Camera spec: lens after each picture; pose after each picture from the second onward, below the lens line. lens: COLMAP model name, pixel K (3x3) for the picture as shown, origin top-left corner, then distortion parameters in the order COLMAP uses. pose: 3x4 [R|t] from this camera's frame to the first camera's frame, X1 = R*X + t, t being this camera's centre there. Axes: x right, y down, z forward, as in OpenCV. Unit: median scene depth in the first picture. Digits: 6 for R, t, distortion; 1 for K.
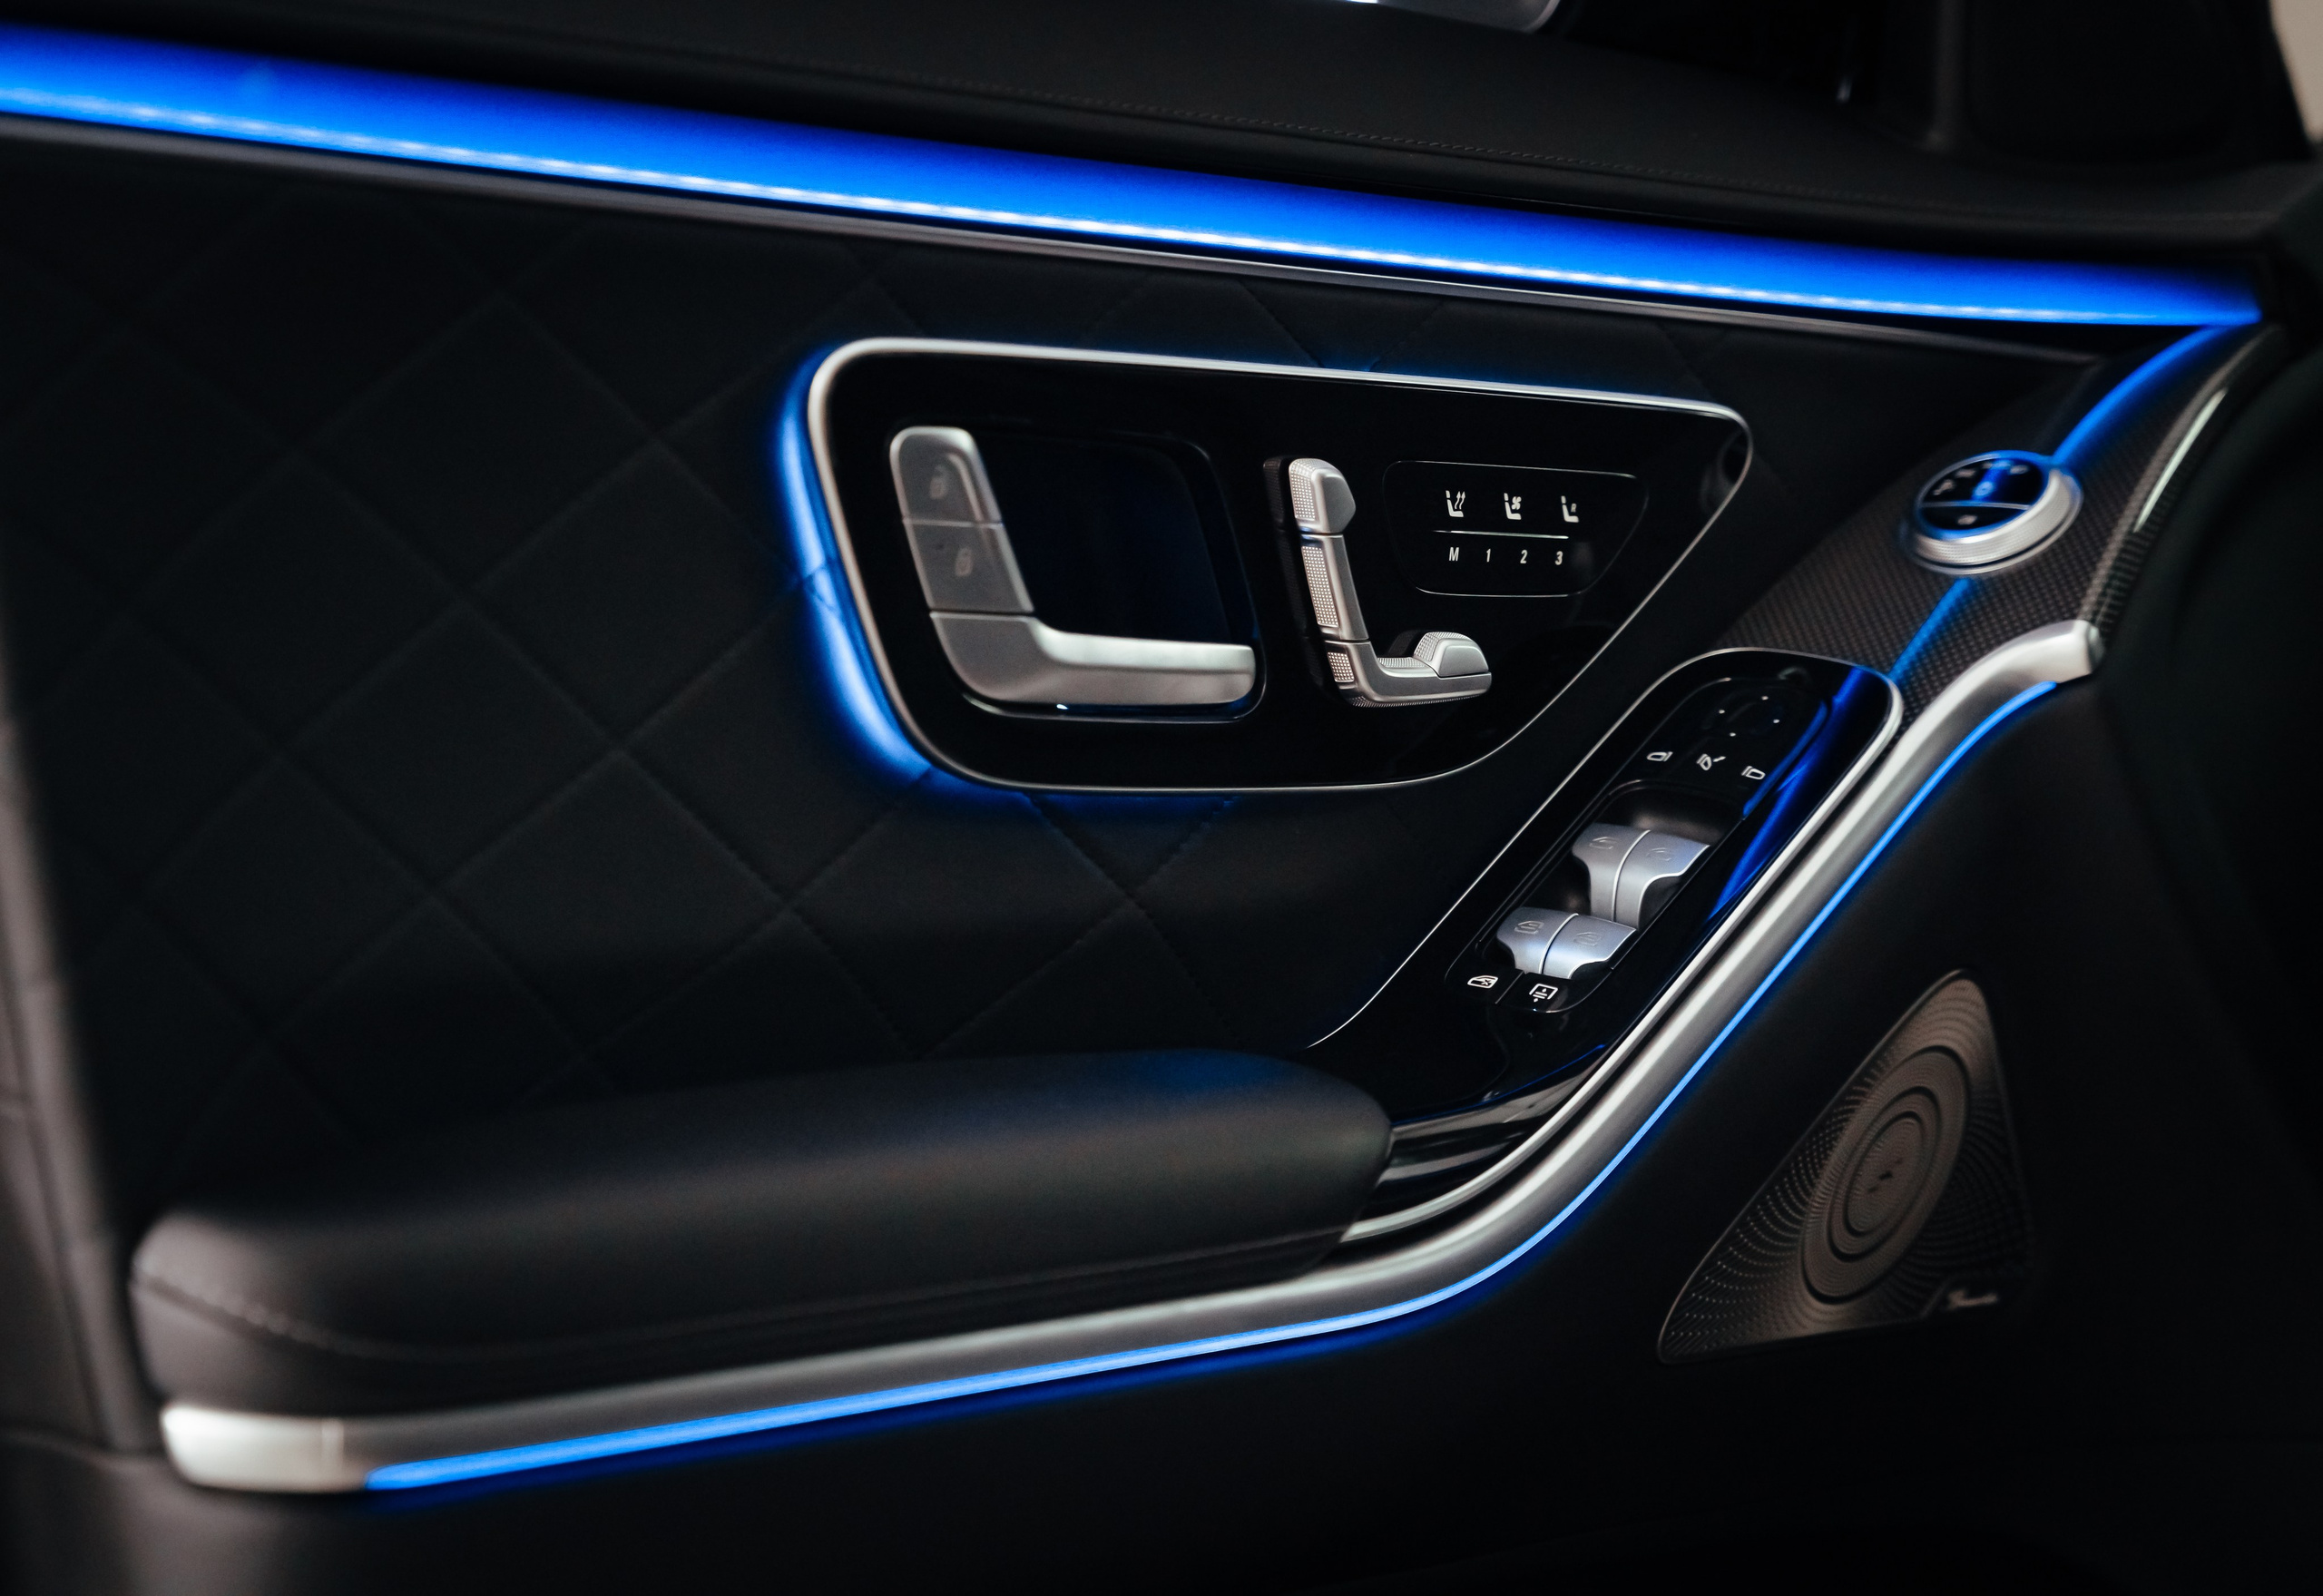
lens RADIAL K [[4967.9, 0, 1159.0], [0, 4967.9, 793.4], [0, 0, 1]] dist [0.080855, 0.000000]
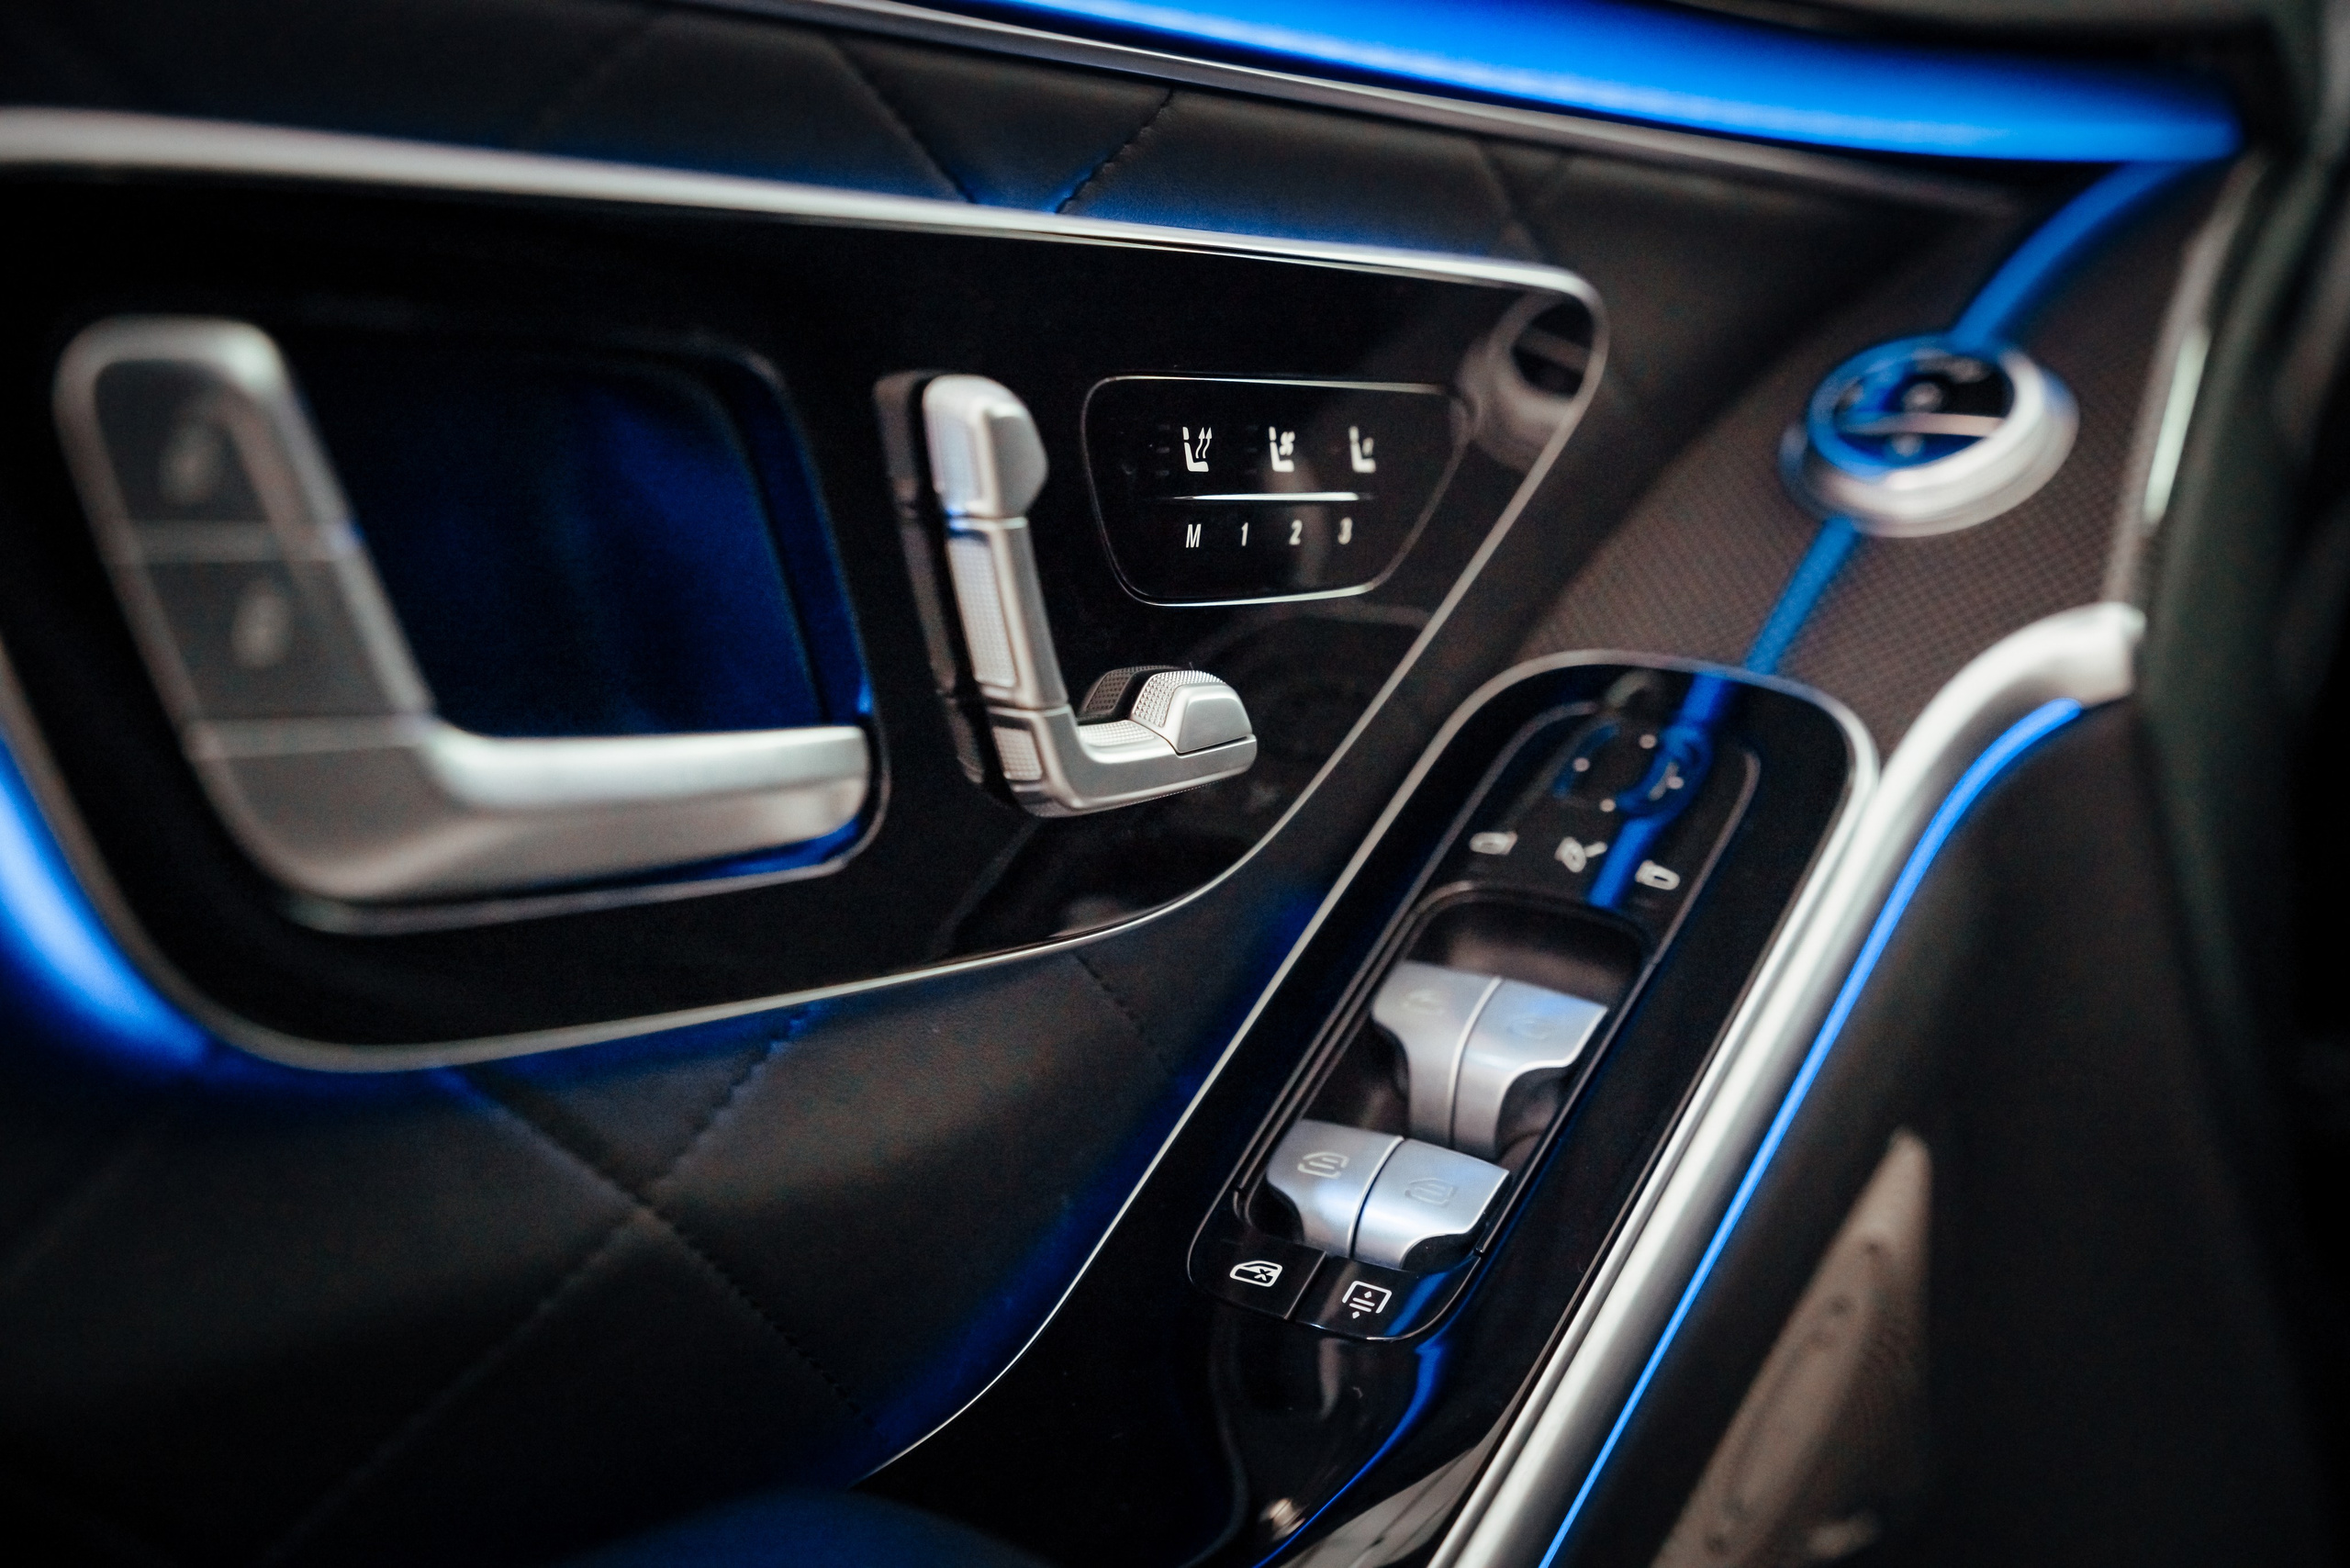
lens RADIAL K [[3621.6, 0, 1169.6], [0, 3621.6, 800.4], [0, 0, 1]] dist [0.049098, 0.000000]
pose [[0.989664, -0.023940, 0.141390, -0.003670], [0.014347, 0.997549, 0.068483, -0.046705], [-0.142683, -0.065746, 0.987582, 0.586788]]
